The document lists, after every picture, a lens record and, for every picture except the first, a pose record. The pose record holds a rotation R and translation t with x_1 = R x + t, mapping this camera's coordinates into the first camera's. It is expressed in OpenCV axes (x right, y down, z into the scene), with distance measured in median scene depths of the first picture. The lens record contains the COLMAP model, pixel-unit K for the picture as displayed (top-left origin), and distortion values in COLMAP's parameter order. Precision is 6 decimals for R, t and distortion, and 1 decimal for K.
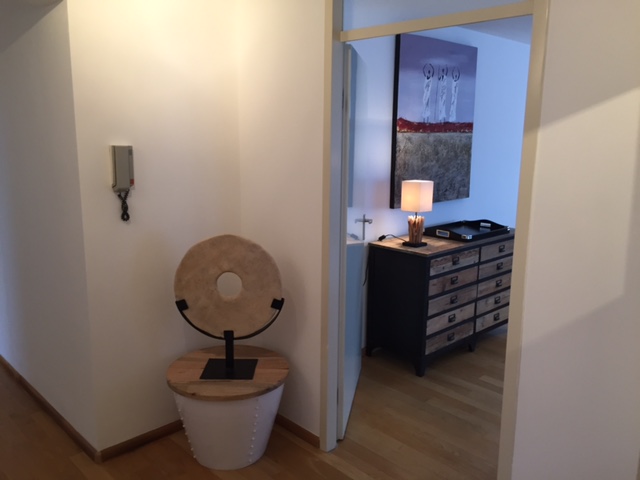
lens RADIAL K [[547.5, 0, 318.4], [0, 547.5, 245.2], [0, 0, 1]] dist [0.034180, -0.039832]
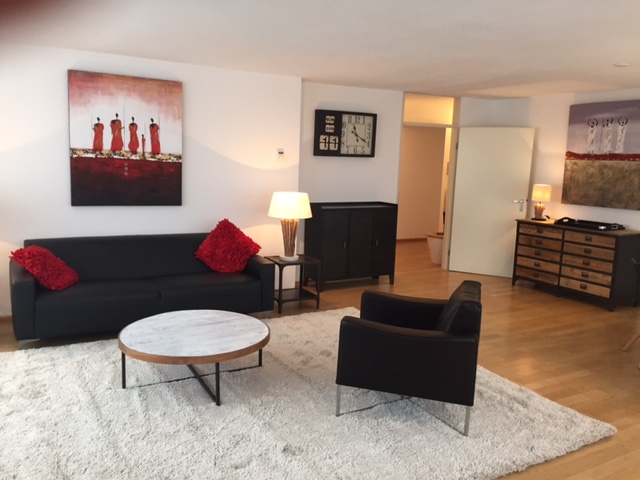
lens RADIAL K [[547.5, 0, 316.4], [0, 547.5, 240.9], [0, 0, 1]] dist [0.034180, -0.039832]
pose [[-0.238755, 0.139386, -0.961024, 1.928701], [-0.224001, 0.955051, 0.194169, -0.111477], [0.944892, 0.261629, -0.196800, 0.614431]]
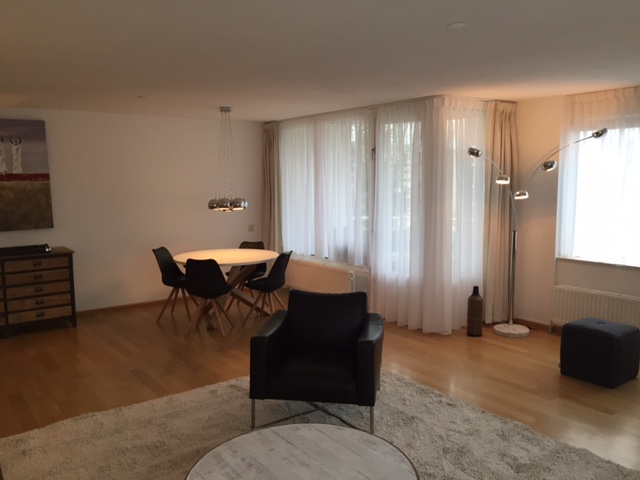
lens RADIAL K [[547.5, 0, 319.3], [0, 547.5, 239.9], [0, 0, 1]] dist [0.034180, -0.039832]
pose [[0.991670, 0.000686, -0.128806, 1.228930], [-0.010806, 0.996904, -0.077883, 0.046587], [0.128354, 0.078626, 0.988607, -0.285253]]
